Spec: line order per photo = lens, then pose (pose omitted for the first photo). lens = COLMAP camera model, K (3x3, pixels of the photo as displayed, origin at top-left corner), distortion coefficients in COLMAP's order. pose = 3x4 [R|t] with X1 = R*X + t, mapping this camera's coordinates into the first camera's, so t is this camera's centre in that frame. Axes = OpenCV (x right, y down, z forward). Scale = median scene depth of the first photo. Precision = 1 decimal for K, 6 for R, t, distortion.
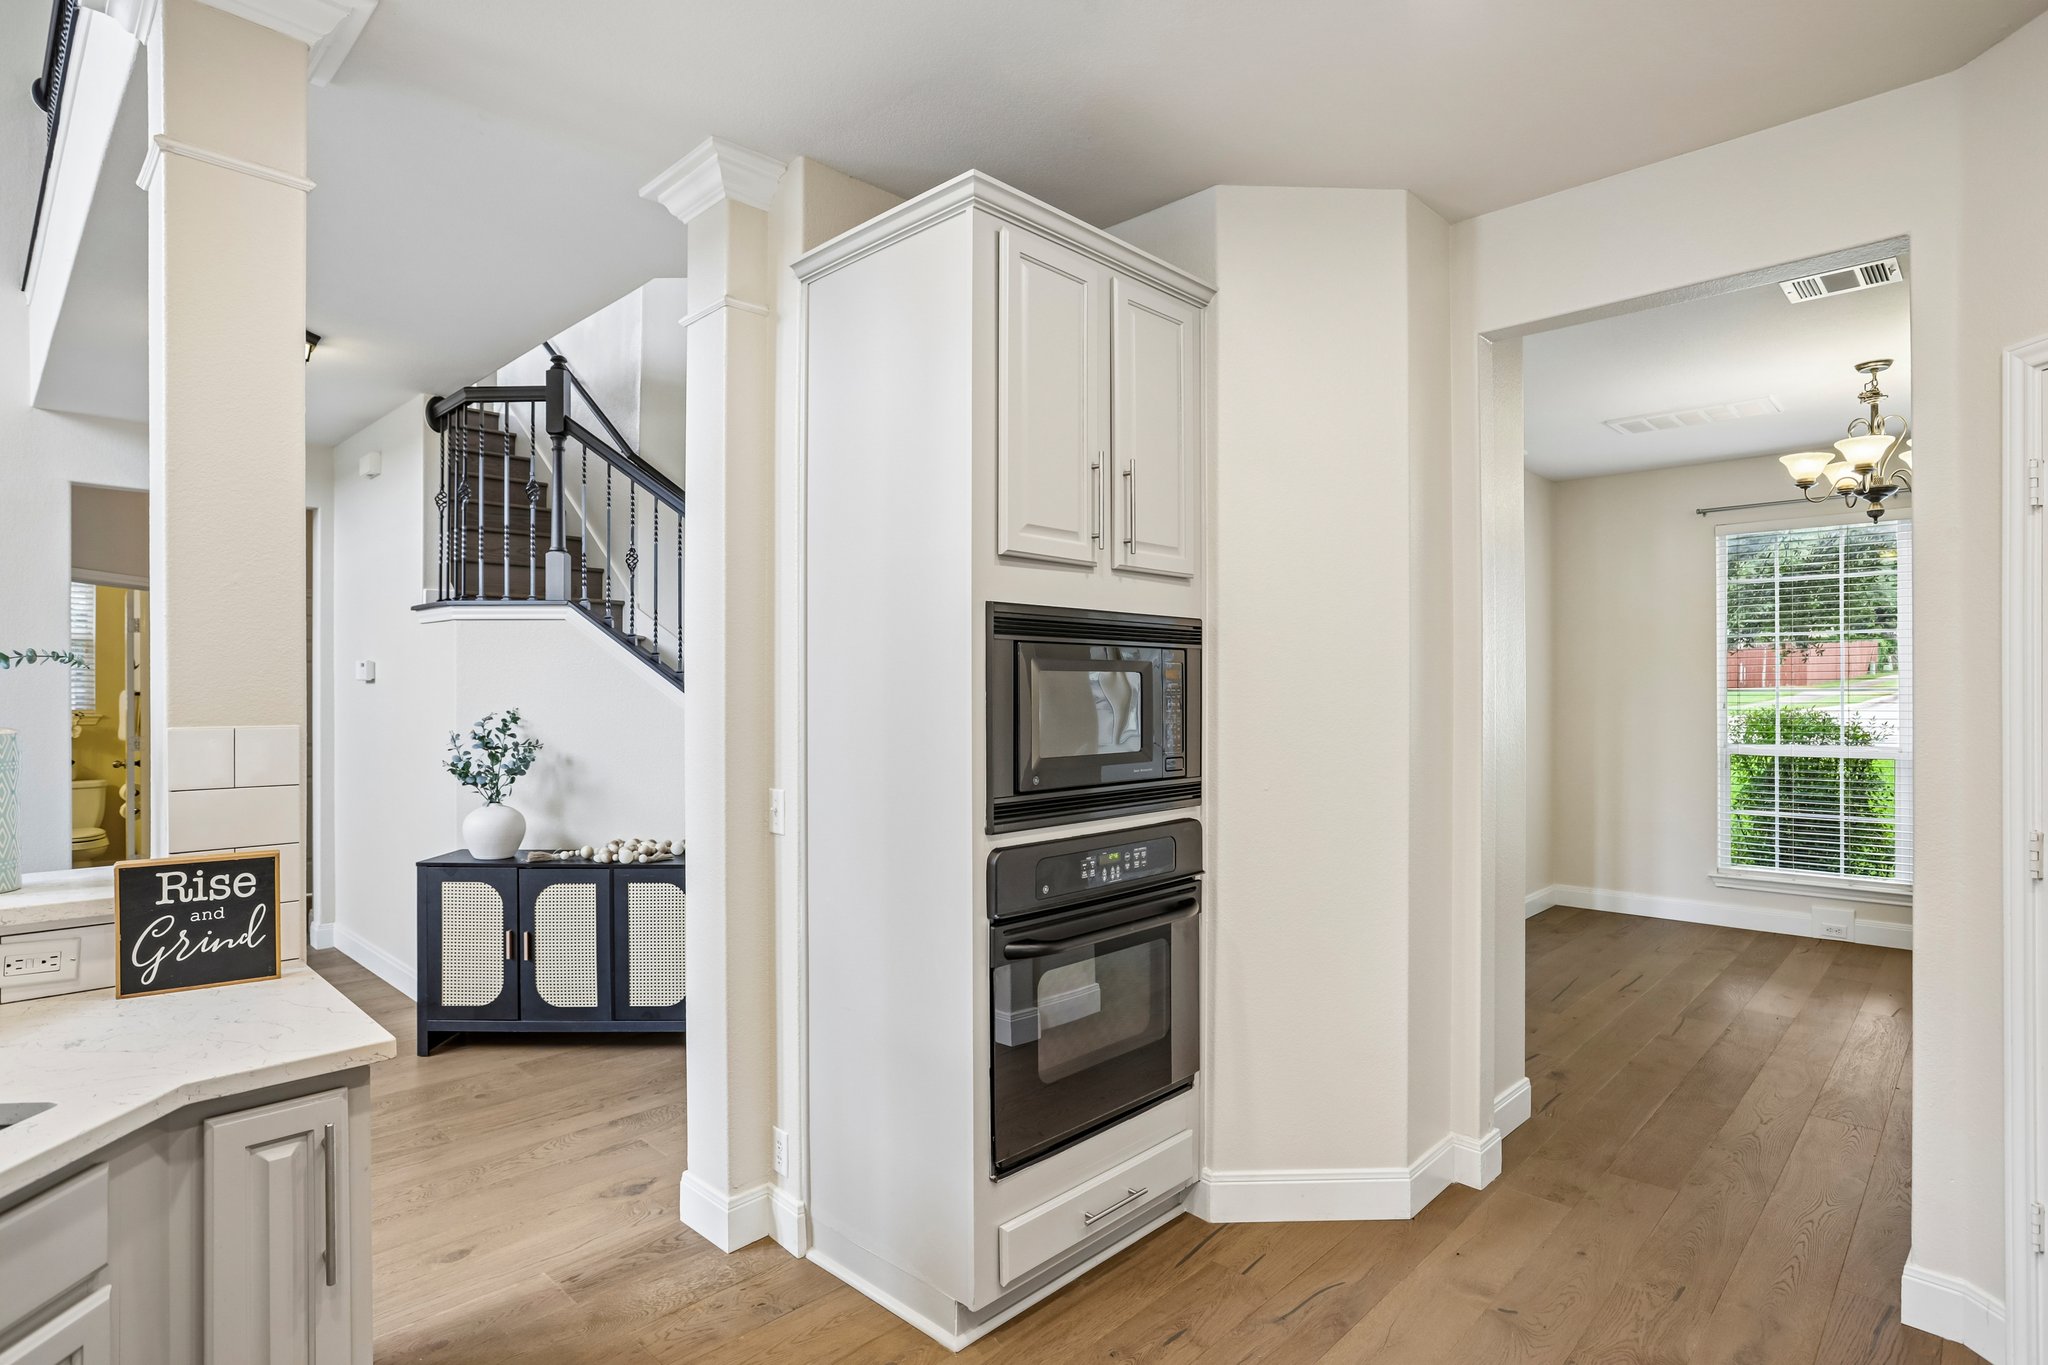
lens RADIAL K [[1082.4, 0, 1012.3], [0, 1082.4, 689.6], [0, 0, 1]] dist [0.000270, 0.001517]
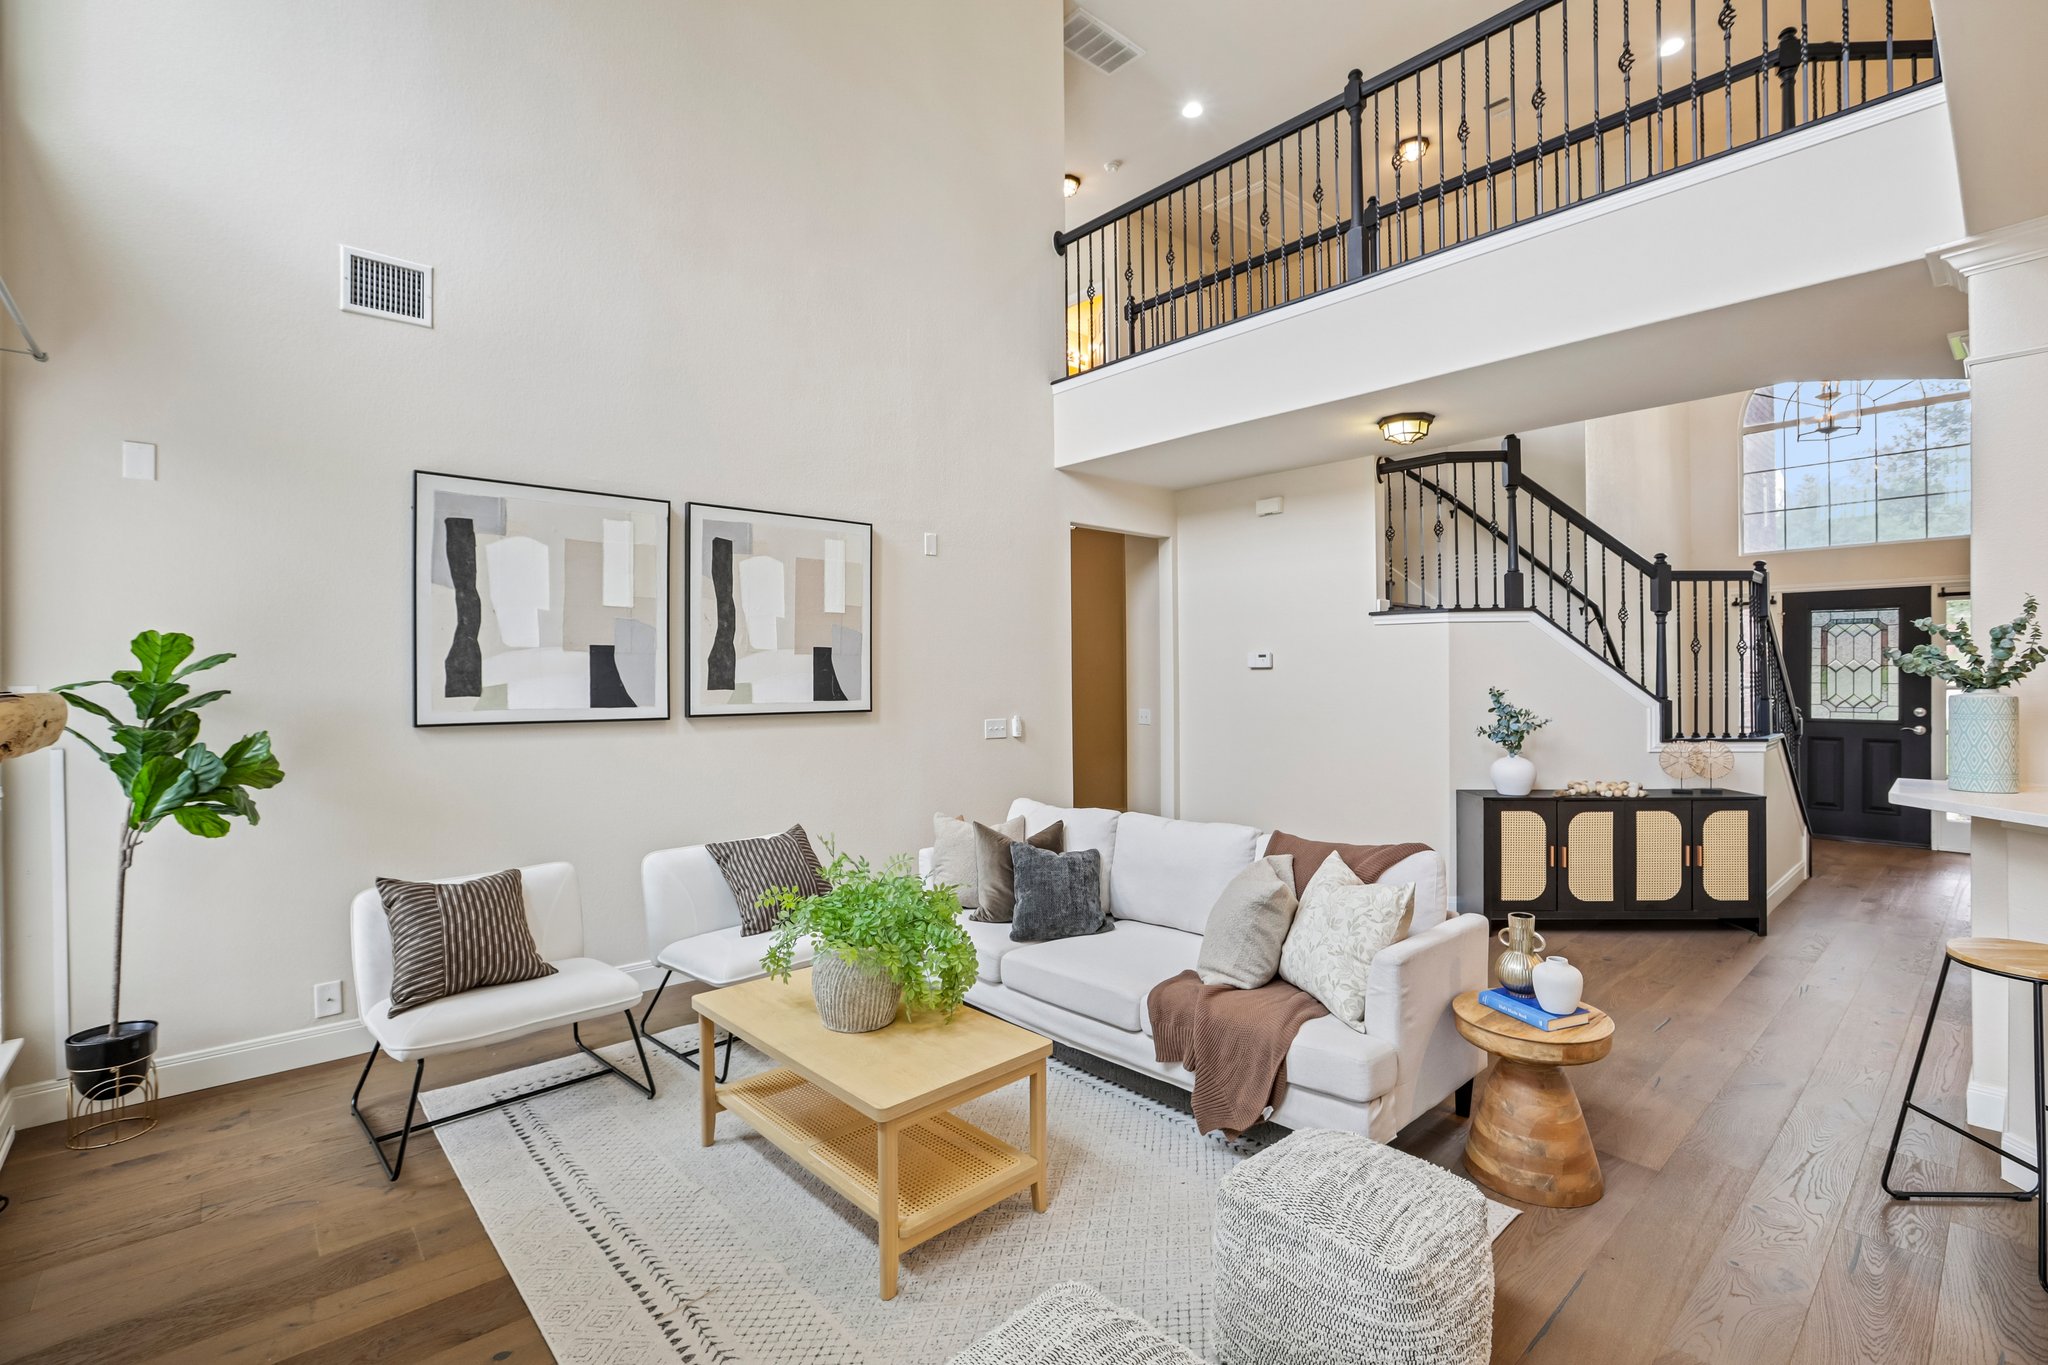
lens RADIAL K [[920.1, 0, 1026.9], [0, 920.1, 678.6], [0, 0, 1]] dist [-0.027019, 0.001816]
pose [[0.998931, -0.005284, -0.045933, -1.038210], [0.005432, 0.999980, 0.003092, 0.000242], [0.045916, -0.003338, 0.998940, -0.190152]]
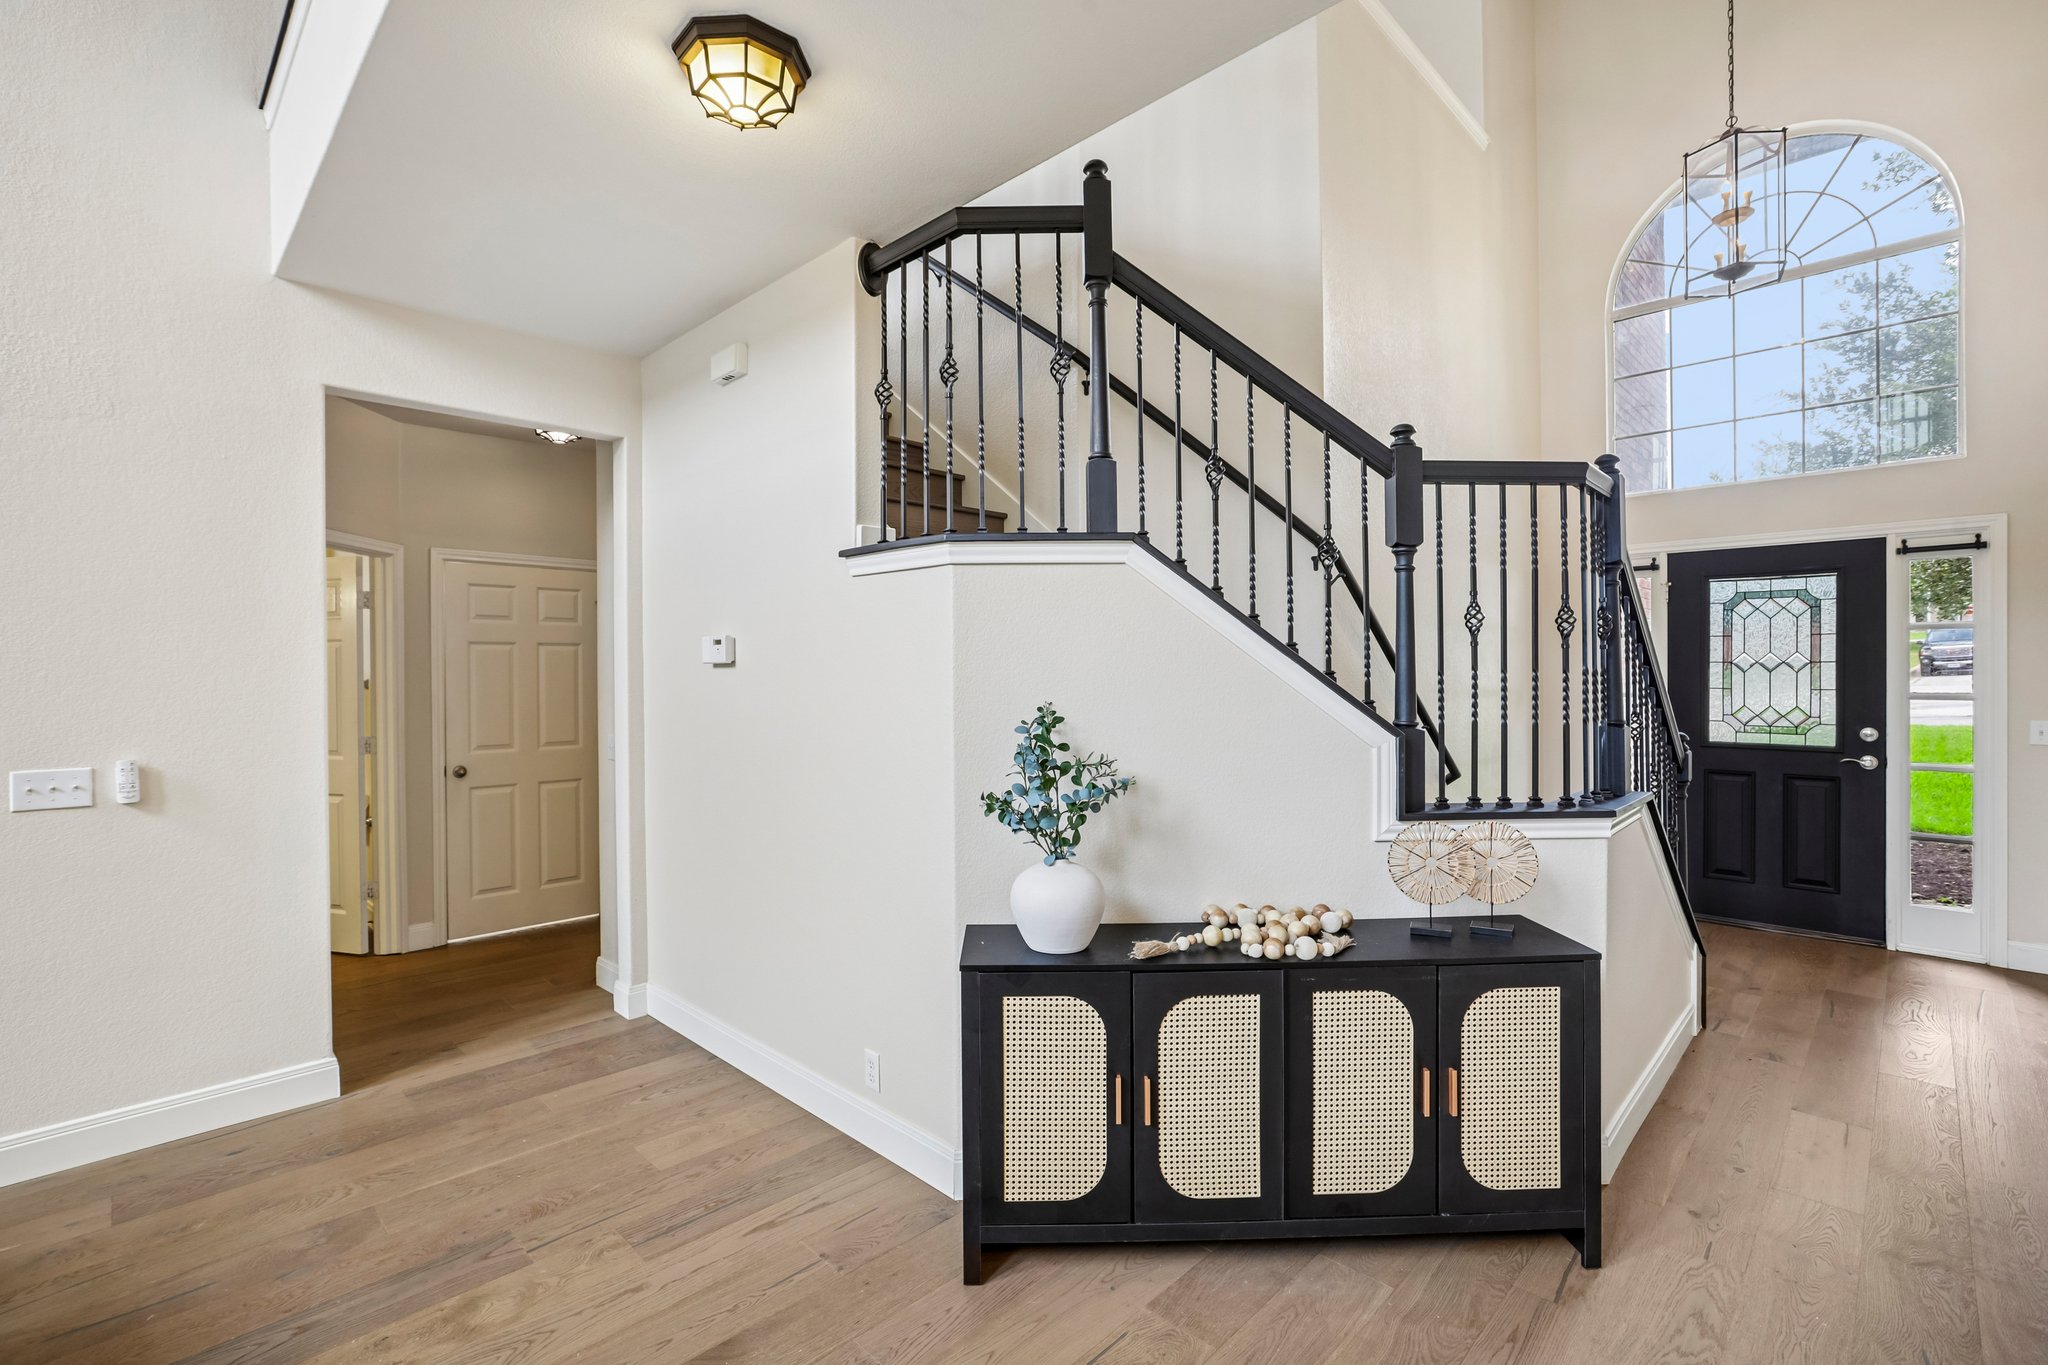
lens RADIAL K [[920.1, 0, 1032.5], [0, 920.1, 678.4], [0, 0, 1]] dist [-0.027019, 0.001816]
pose [[0.999693, -0.005693, 0.024134, -0.501389], [0.005642, 0.999982, 0.002204, 0.001667], [-0.024146, -0.002067, 0.999706, 0.477079]]
